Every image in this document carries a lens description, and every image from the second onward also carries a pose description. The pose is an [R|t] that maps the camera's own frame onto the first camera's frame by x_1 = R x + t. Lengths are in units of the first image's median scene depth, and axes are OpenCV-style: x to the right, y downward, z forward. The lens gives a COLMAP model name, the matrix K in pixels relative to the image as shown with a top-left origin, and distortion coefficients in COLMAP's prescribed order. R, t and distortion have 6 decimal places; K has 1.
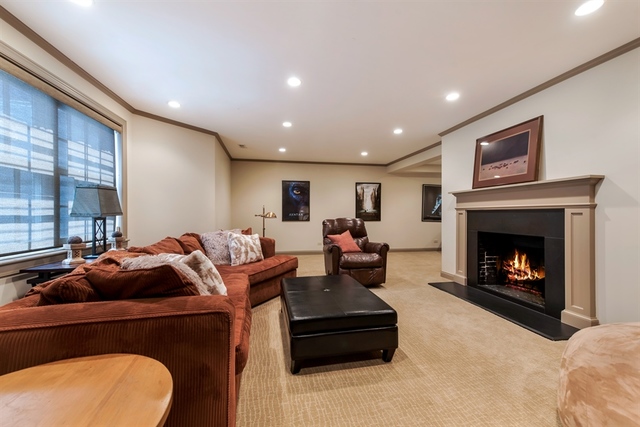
lens RADIAL K [[255.3, 0, 320.0], [0, 255.3, 213.5], [0, 0, 1]] dist [0.000203, 0.000016]
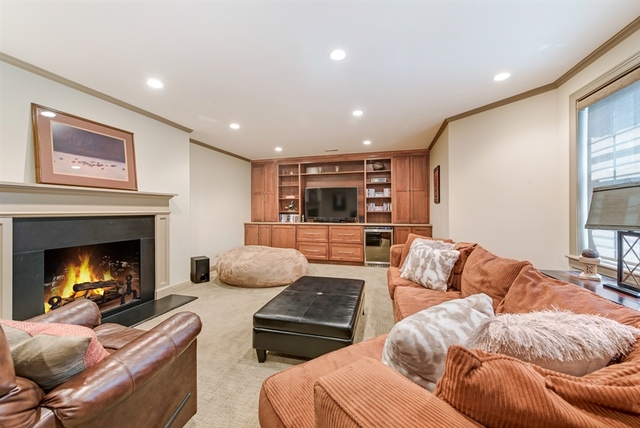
lens RADIAL K [[249.2, 0, 320.7], [0, 249.2, 208.3], [0, 0, 1]] dist [0.012607, -0.000289]
pose [[-0.892147, 0.007452, 0.451683, -0.372363], [0.004178, 0.999957, -0.008244, -0.035448], [-0.451725, -0.005468, -0.892140, 1.598833]]
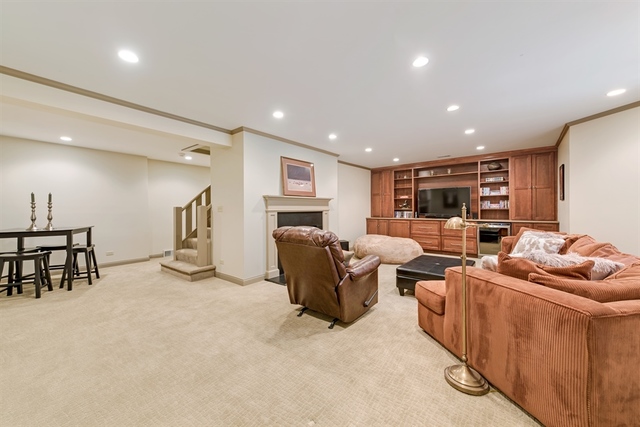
lens RADIAL K [[242.8, 0, 312.8], [0, 242.8, 210.1], [0, 0, 1]] dist [0.014385, -0.000034]
pose [[-0.618682, 0.001315, 0.785640, -0.567230], [0.008453, 0.999952, 0.004983, -0.036422], [-0.785596, 0.009723, -0.618664, 2.116018]]
